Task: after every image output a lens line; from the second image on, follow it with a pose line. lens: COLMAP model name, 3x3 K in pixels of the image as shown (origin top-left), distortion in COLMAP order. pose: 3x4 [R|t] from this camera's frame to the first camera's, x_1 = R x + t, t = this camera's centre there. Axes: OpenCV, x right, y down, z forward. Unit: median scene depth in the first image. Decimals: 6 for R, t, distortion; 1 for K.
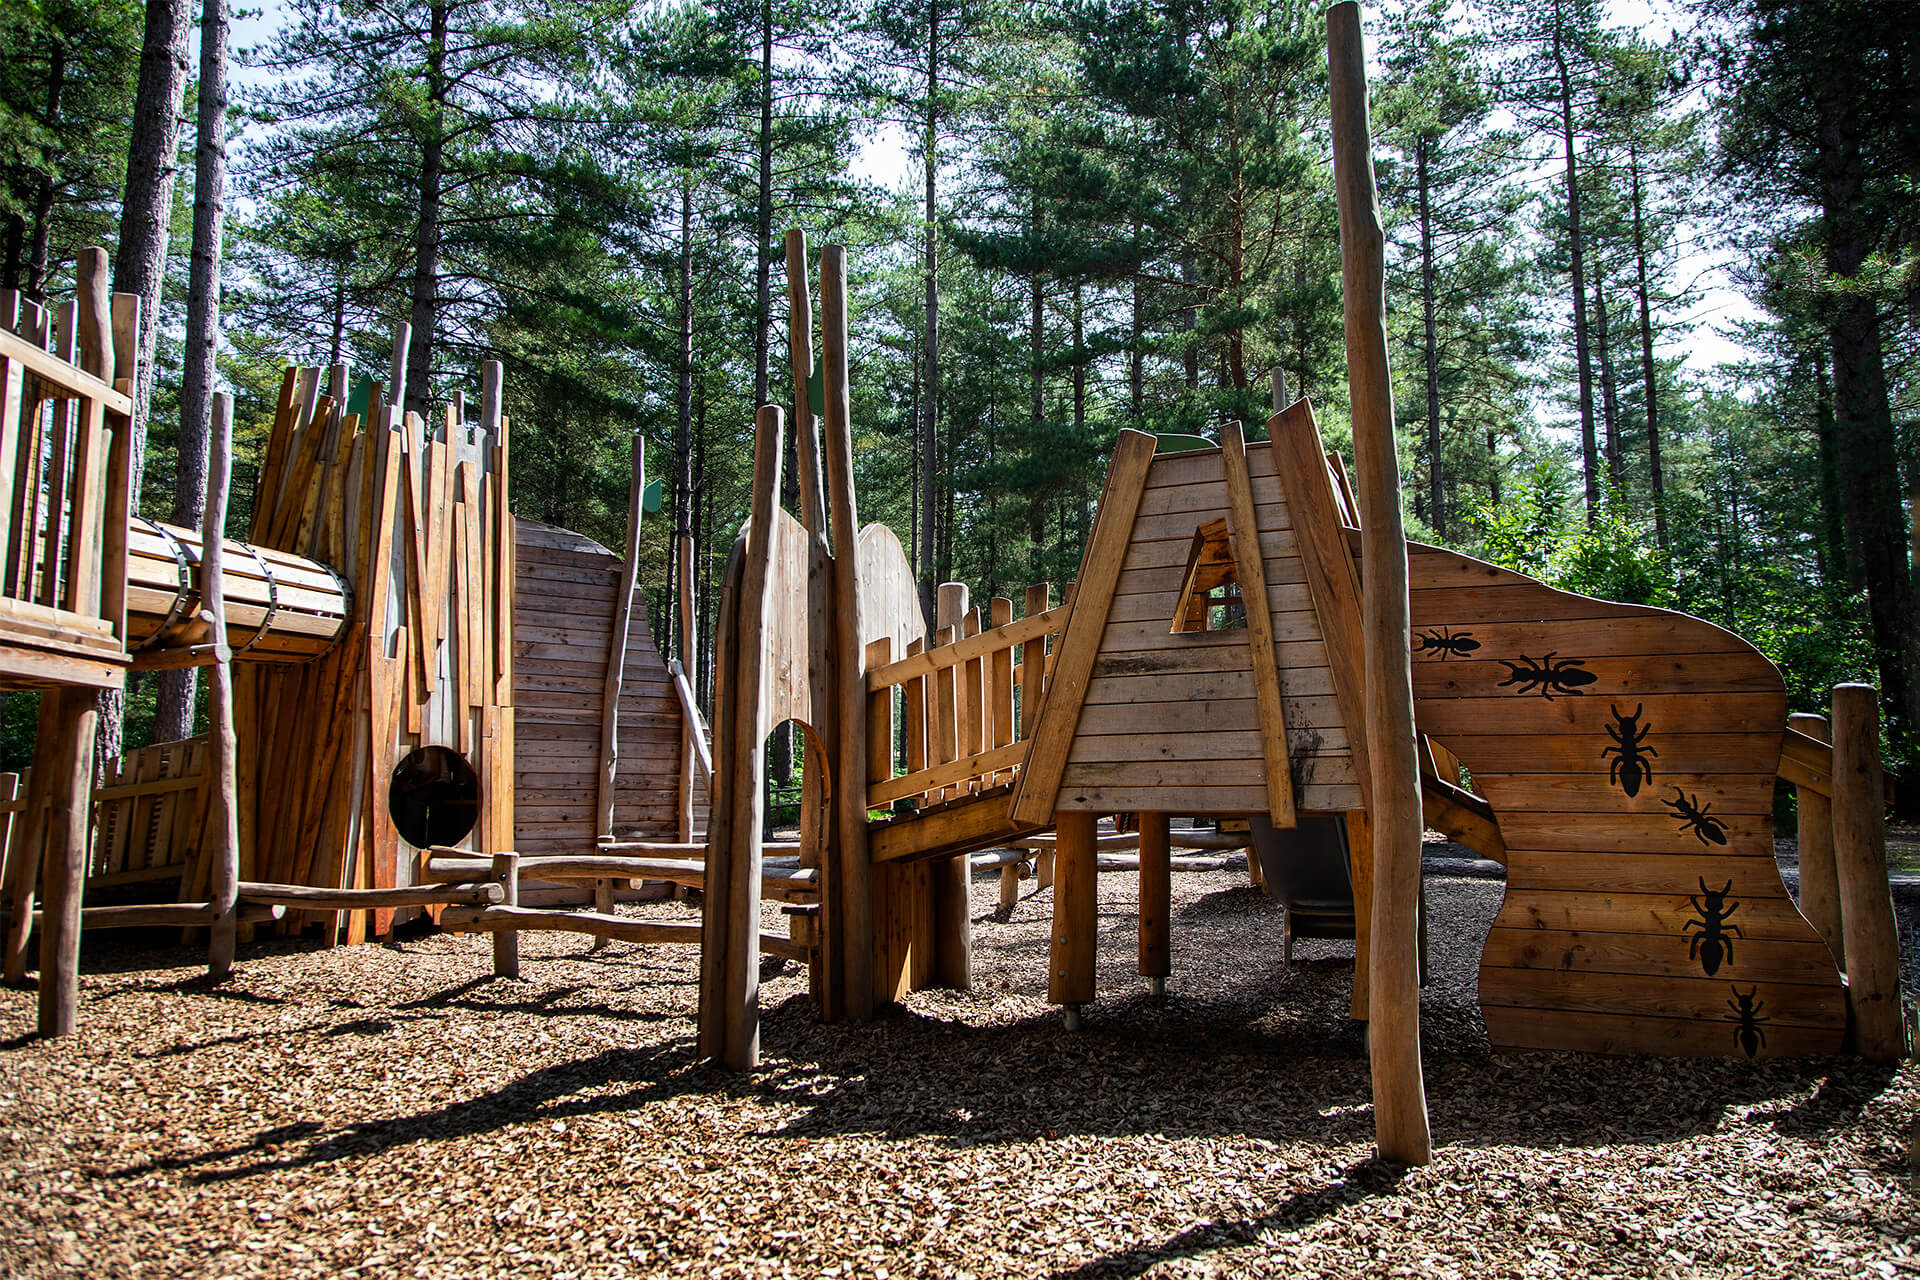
lens RADIAL K [[1327.5, 0, 963.6], [0, 1327.5, 644.1], [0, 0, 1]] dist [0.025626, -0.012438]
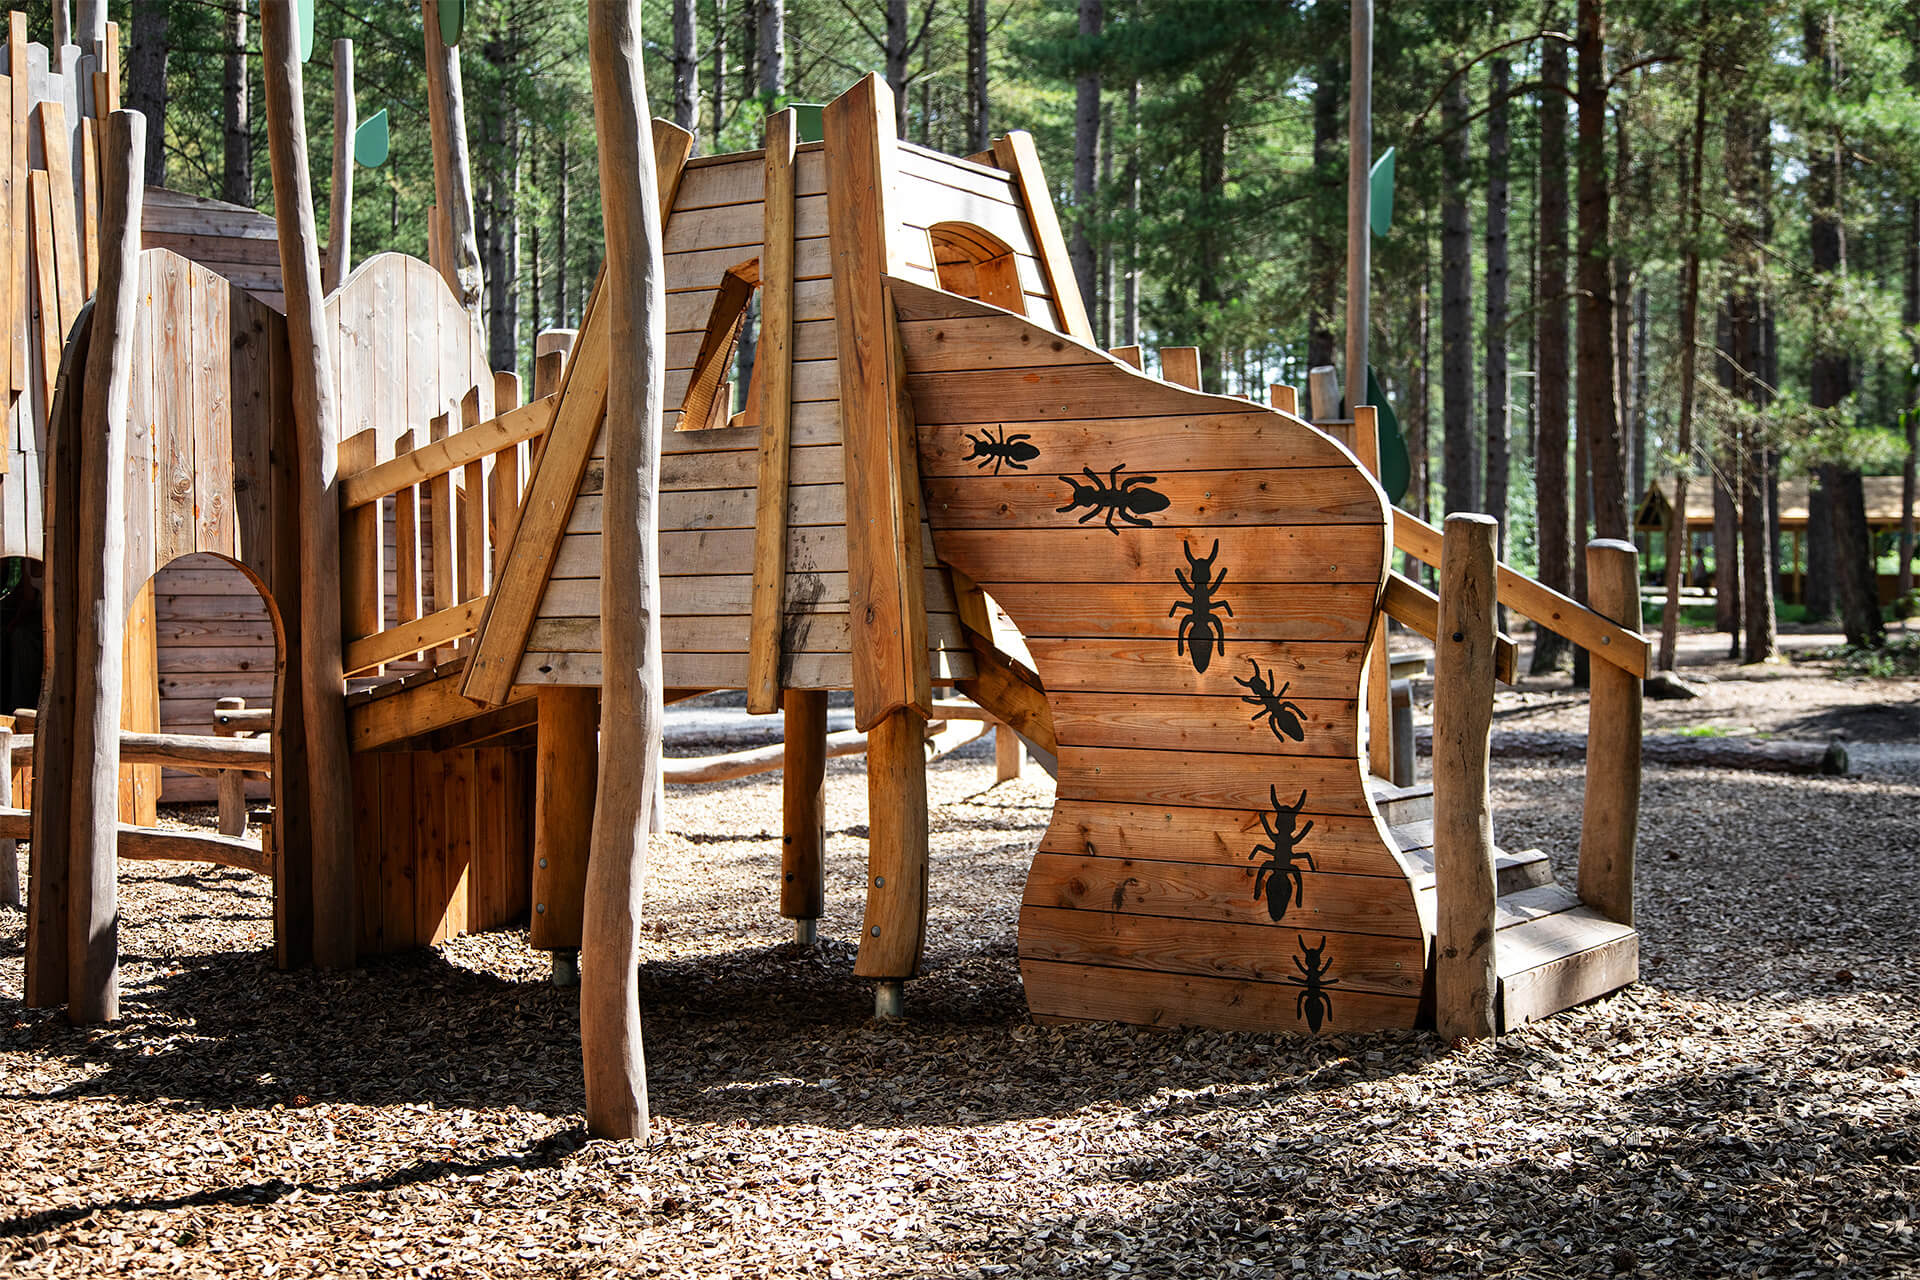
lens RADIAL K [[2544.5, 0, 965.8], [0, 2544.5, 632.5], [0, 0, 1]] dist [0.042164, 0.000000]
pose [[0.986225, 0.001143, -0.165407, 0.421234], [0.019866, 0.991920, 0.125304, -0.054033], [0.164213, -0.126864, 0.978233, -0.231128]]
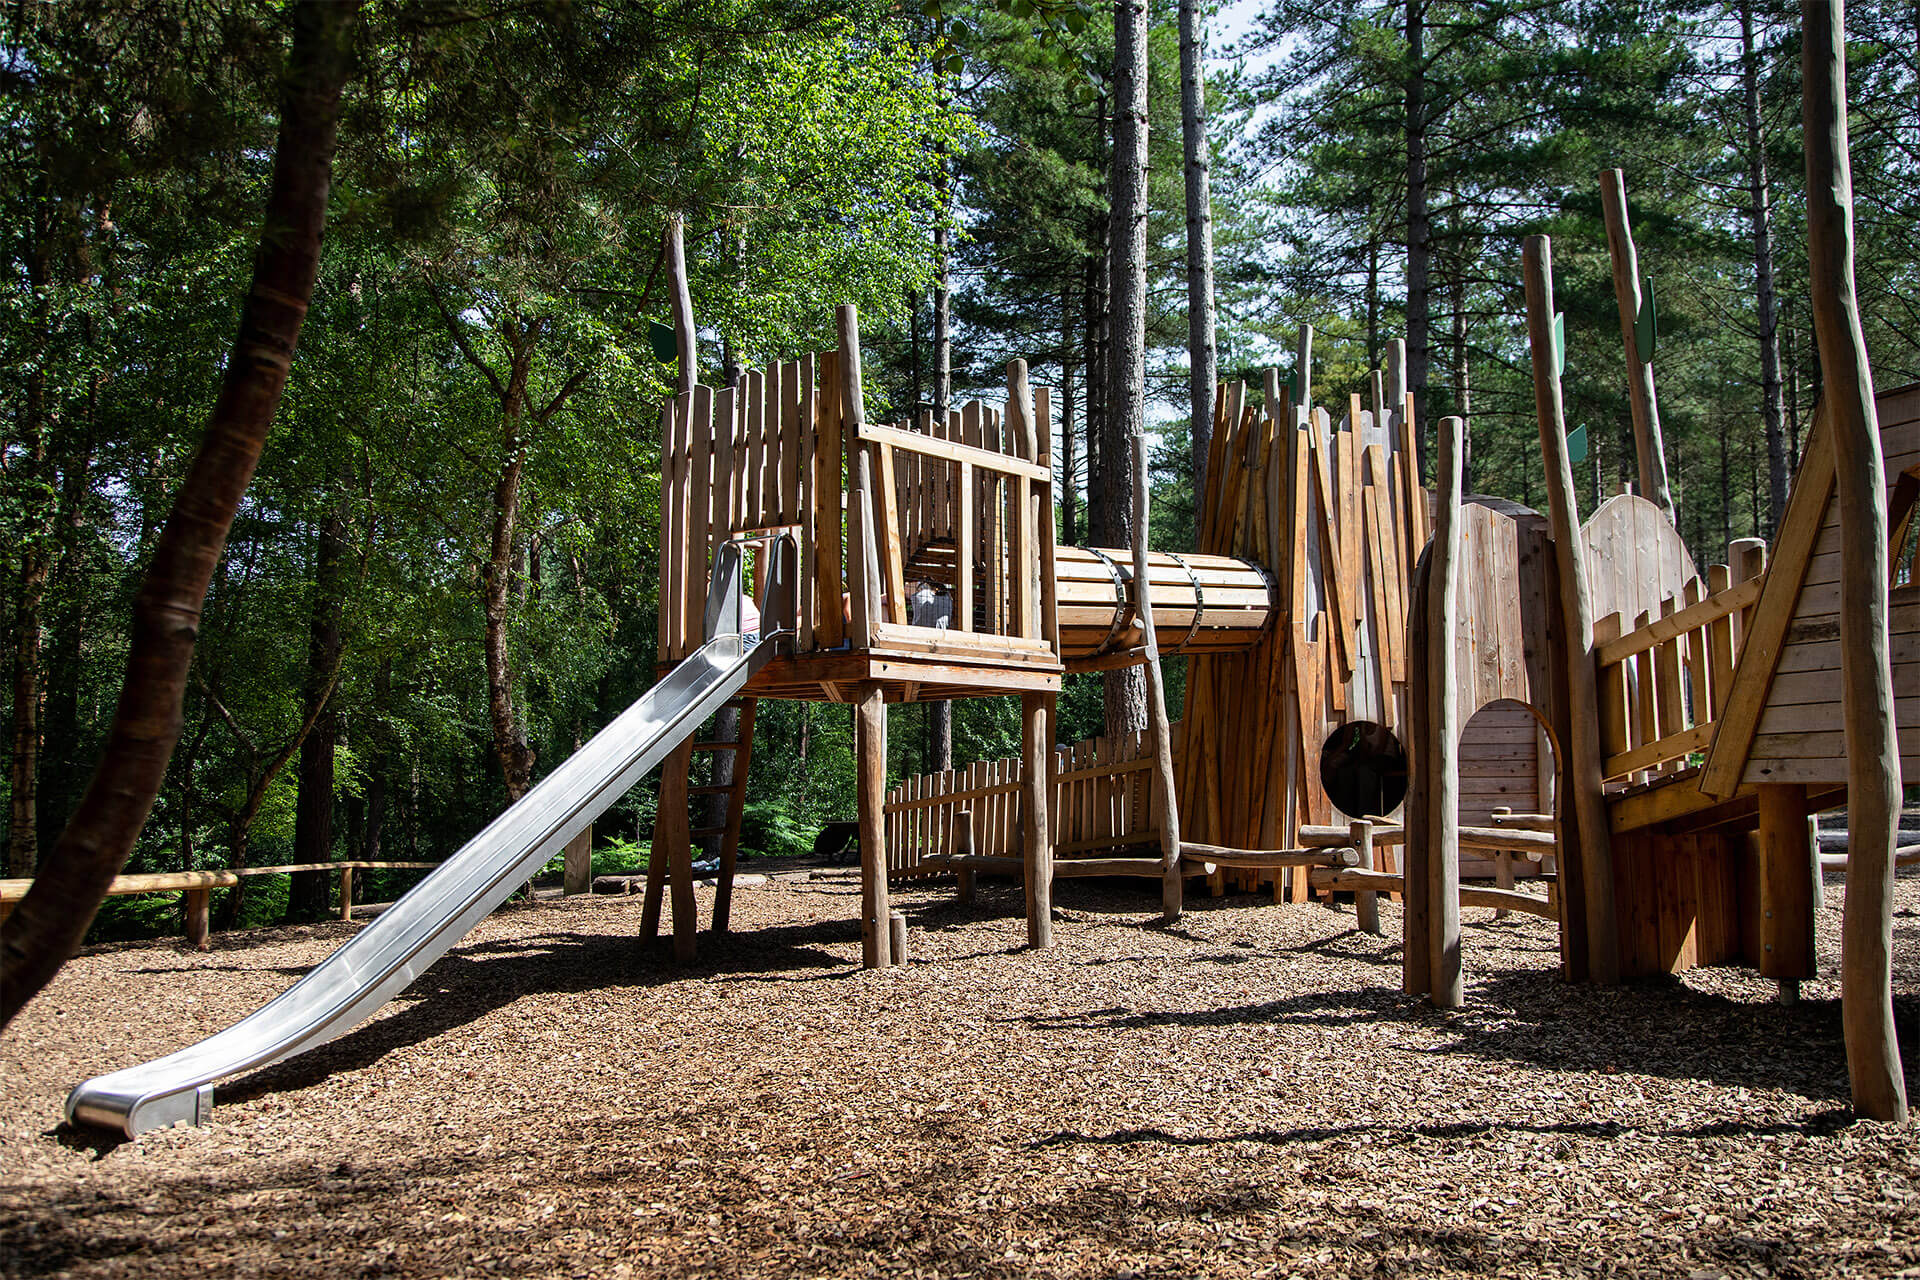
lens RADIAL K [[1574.4, 0, 969.6], [0, 1574.4, 640.7], [0, 0, 1]] dist [0.005087, -0.006176]
pose [[0.734708, -0.064609, -0.675299, 0.352988], [0.088965, 0.996034, 0.001496, -0.026346], [0.672524, -0.061178, 0.737542, -0.196466]]
